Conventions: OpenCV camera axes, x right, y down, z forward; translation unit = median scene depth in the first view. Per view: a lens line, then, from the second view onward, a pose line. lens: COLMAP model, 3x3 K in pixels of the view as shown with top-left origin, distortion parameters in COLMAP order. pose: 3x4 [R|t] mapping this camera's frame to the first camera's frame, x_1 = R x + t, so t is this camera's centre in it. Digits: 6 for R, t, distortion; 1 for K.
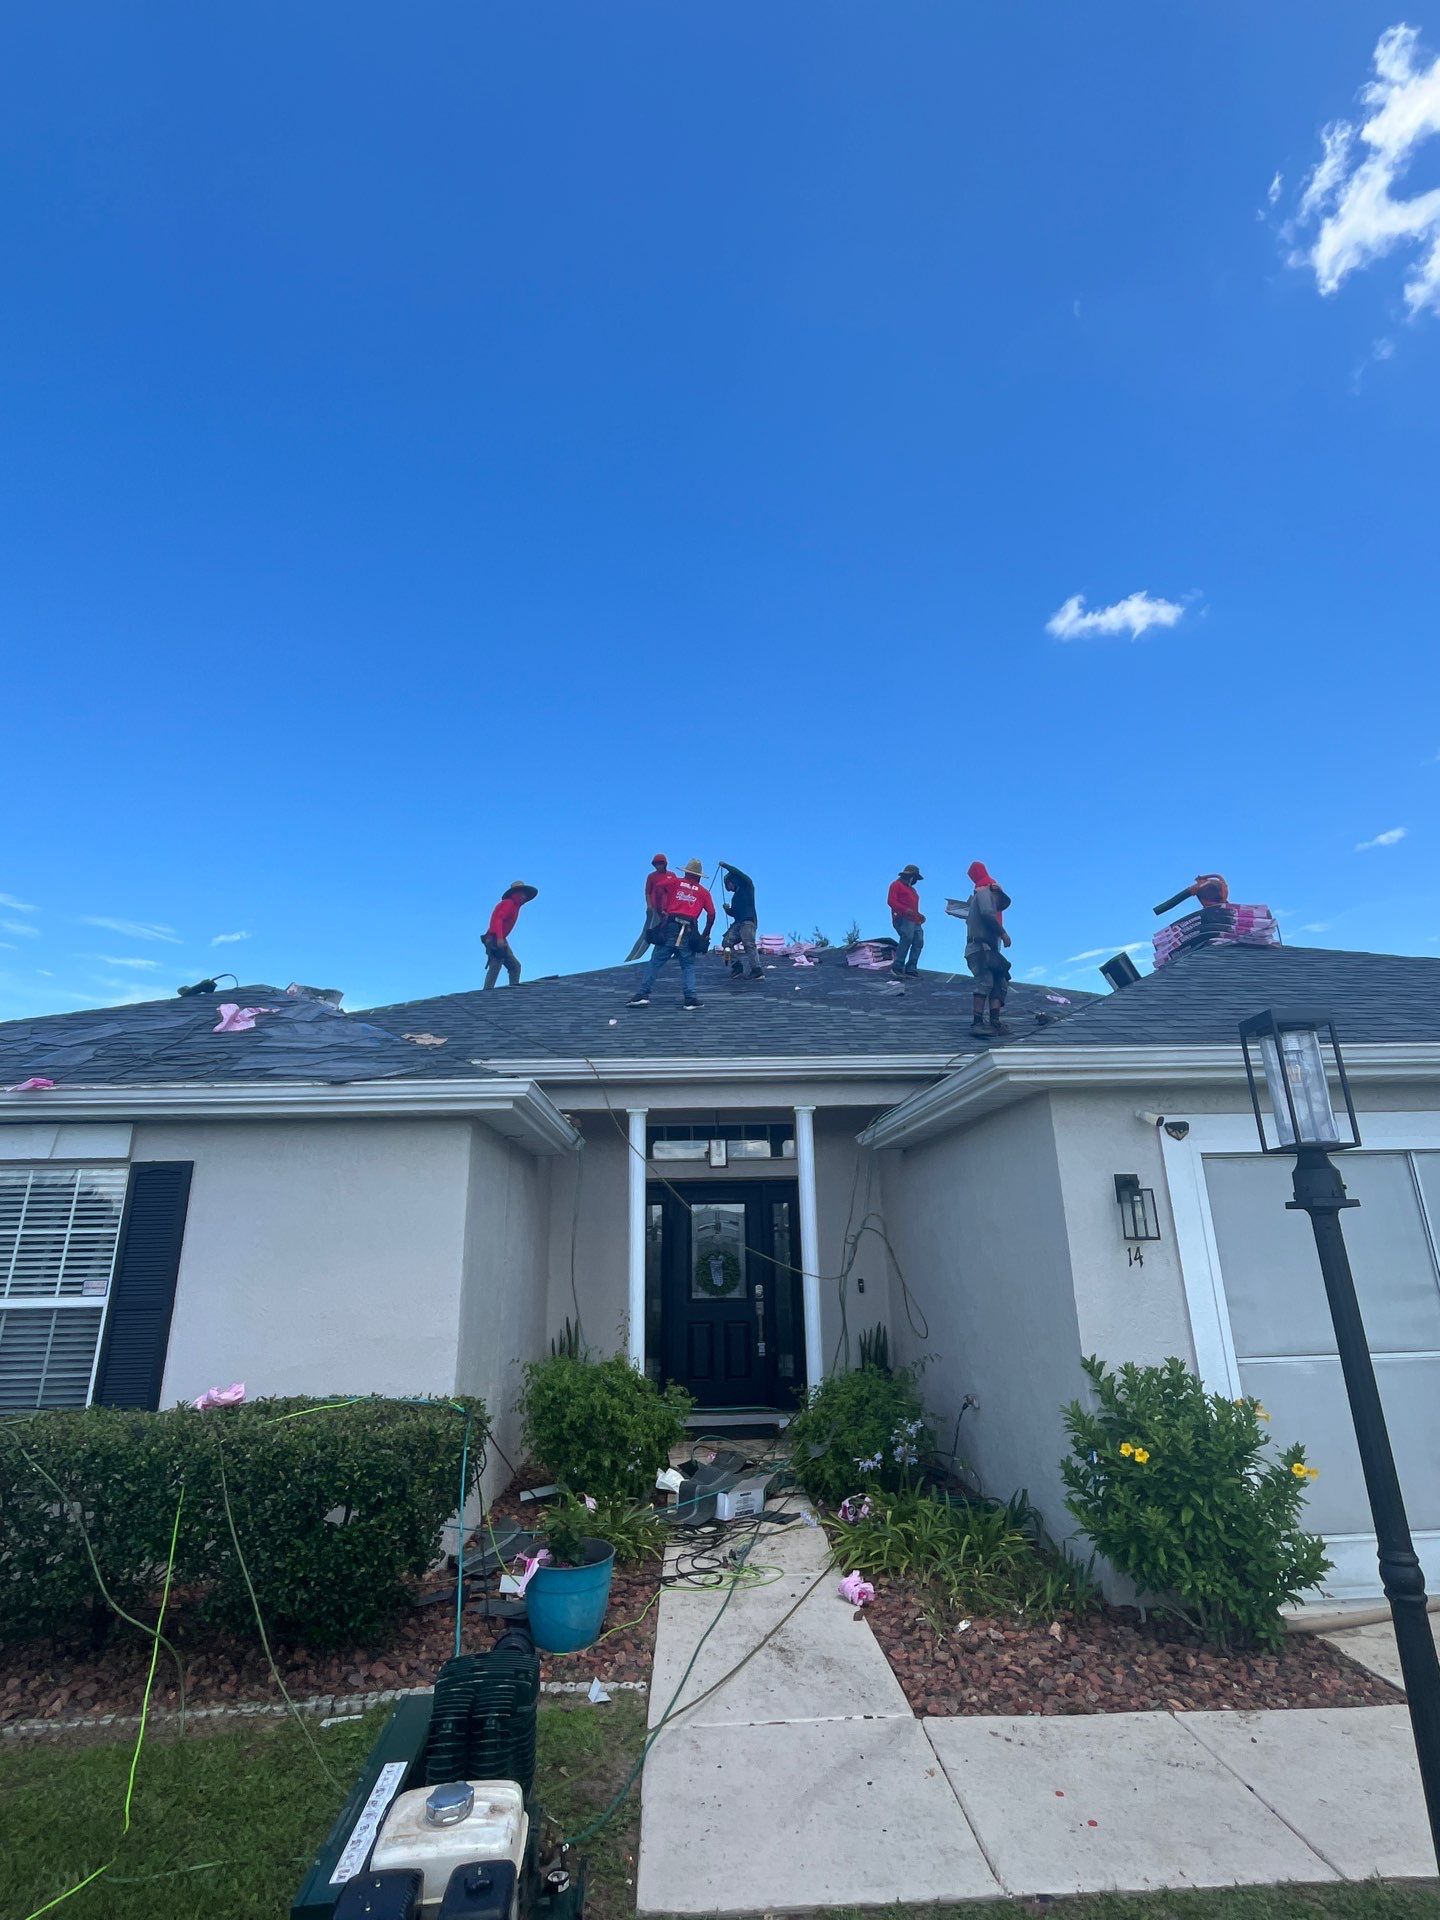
lens RADIAL K [[920.3, 0, 720.0], [0, 920.3, 960.0], [0, 0, 1]] dist [0.000961, 0.000131]
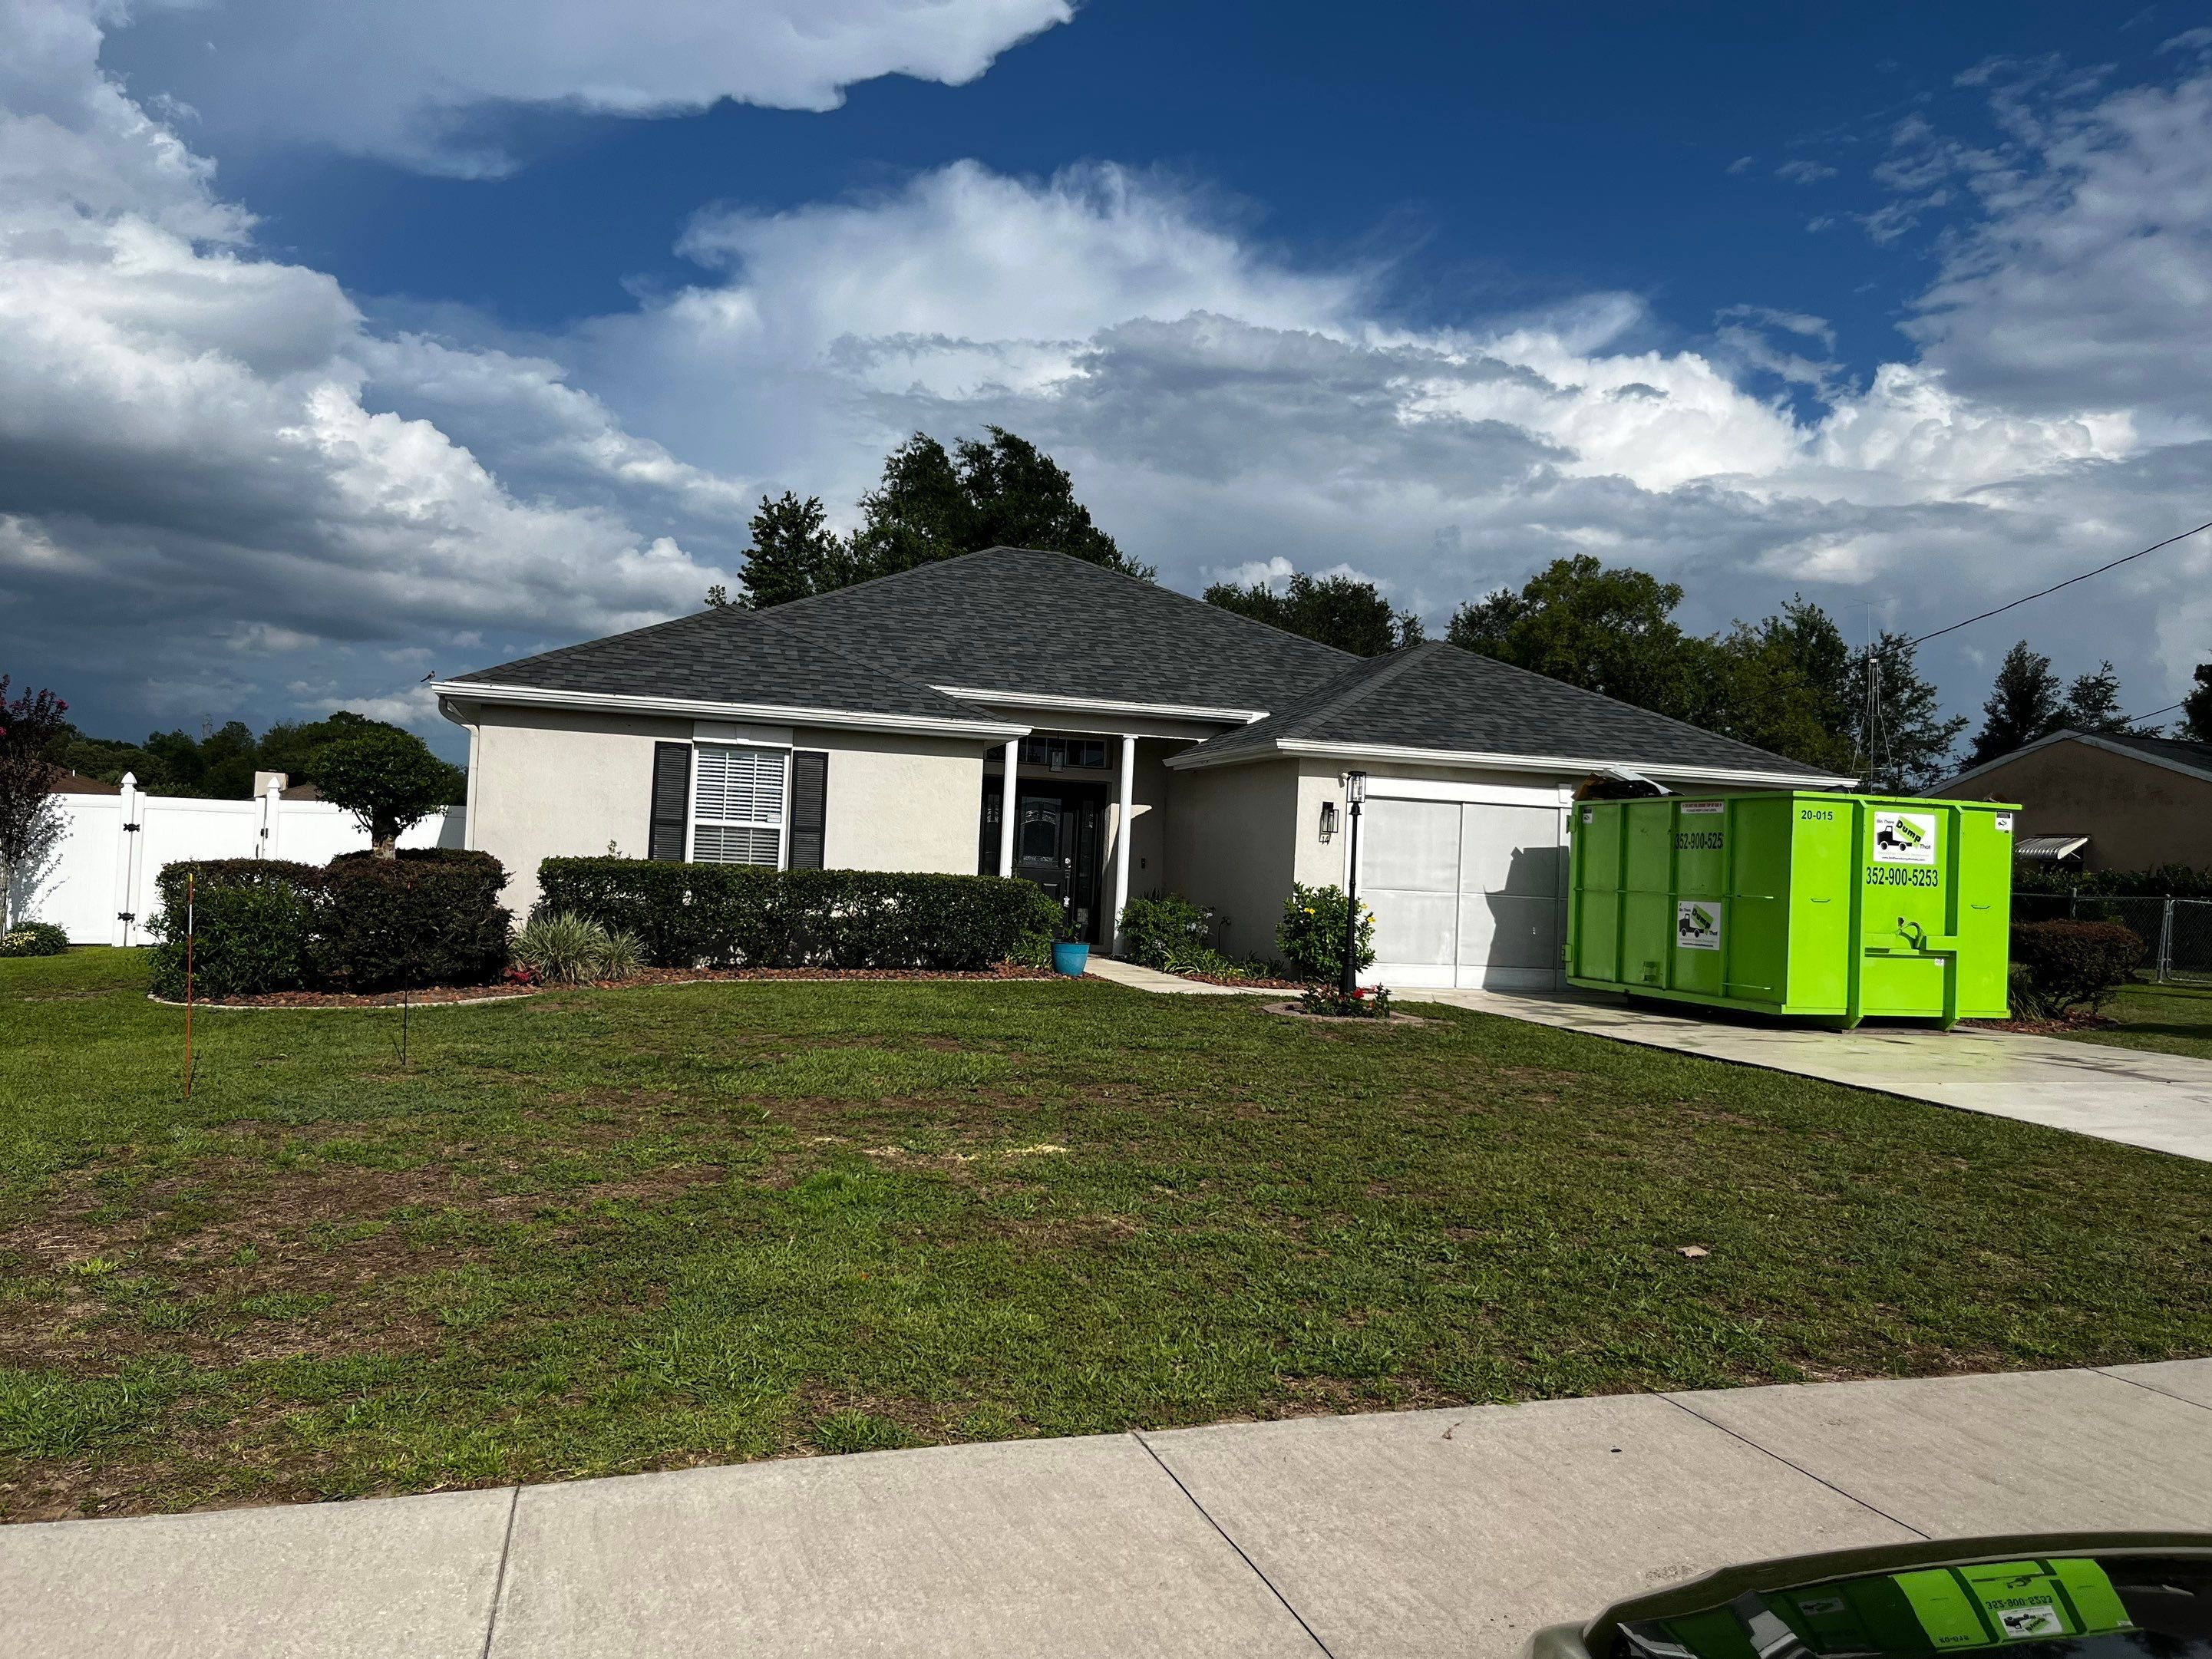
lens RADIAL K [[1595.0, 0, 1106.0], [0, 1595.0, 829.5], [0, 0, 1]] dist [0.000100, -0.000022]
pose [[0.968118, 0.070955, 0.240236, -0.778714], [-0.134372, 0.956486, 0.258995, -0.492889], [-0.211406, -0.283019, 0.935526, -1.958621]]
